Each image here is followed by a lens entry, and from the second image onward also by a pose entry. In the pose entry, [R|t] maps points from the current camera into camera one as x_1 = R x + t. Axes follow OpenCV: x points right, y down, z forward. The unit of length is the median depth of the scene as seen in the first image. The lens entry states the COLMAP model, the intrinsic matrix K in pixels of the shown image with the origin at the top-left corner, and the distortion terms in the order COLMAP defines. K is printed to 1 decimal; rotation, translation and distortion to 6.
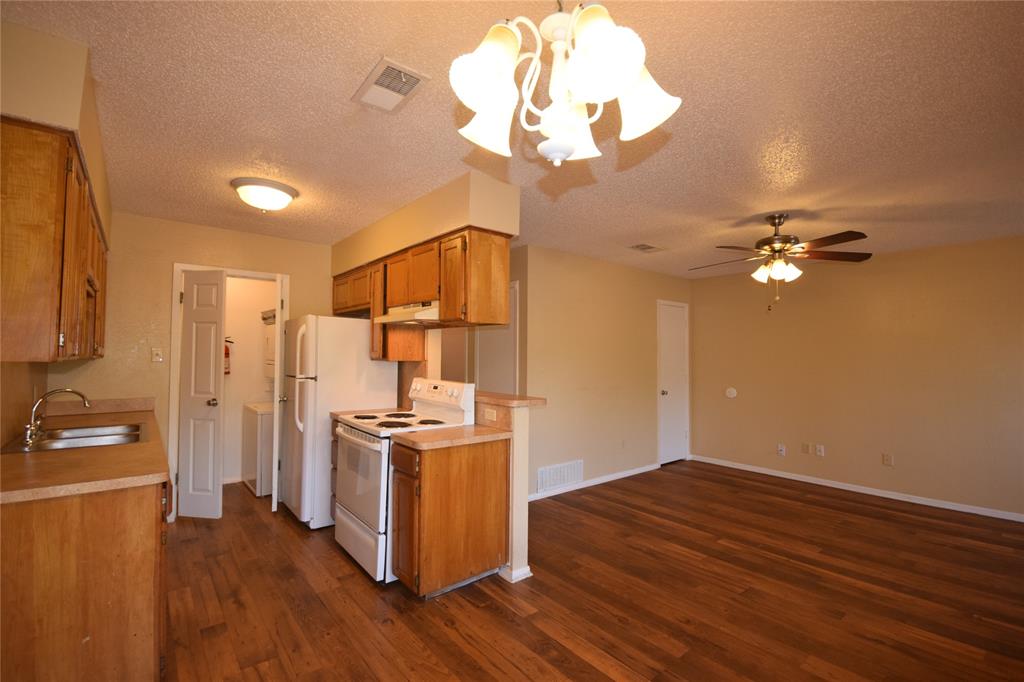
lens RADIAL K [[454.6, 0, 512.3], [0, 454.6, 340.7], [0, 0, 1]] dist [-0.006038, -0.000270]
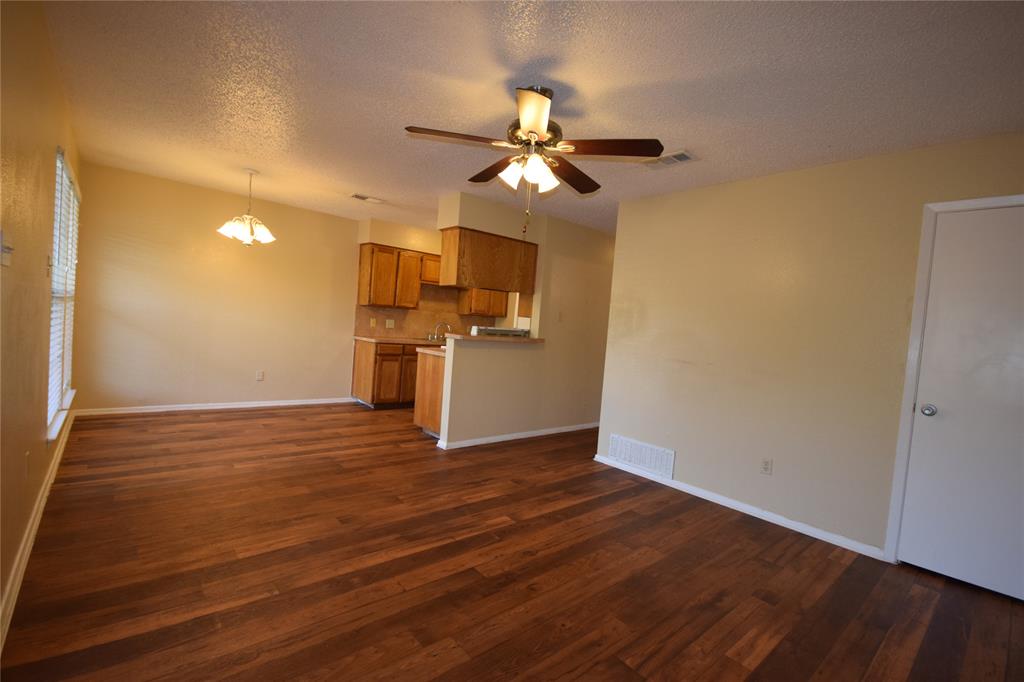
lens RADIAL K [[454.6, 0, 507.5], [0, 454.6, 341.1], [0, 0, 1]] dist [-0.006038, -0.000270]
pose [[0.022885, 0.025794, -0.999405, 1.344882], [-0.042805, 0.998776, 0.024798, 0.092945], [0.998821, 0.042212, 0.023961, 0.998460]]
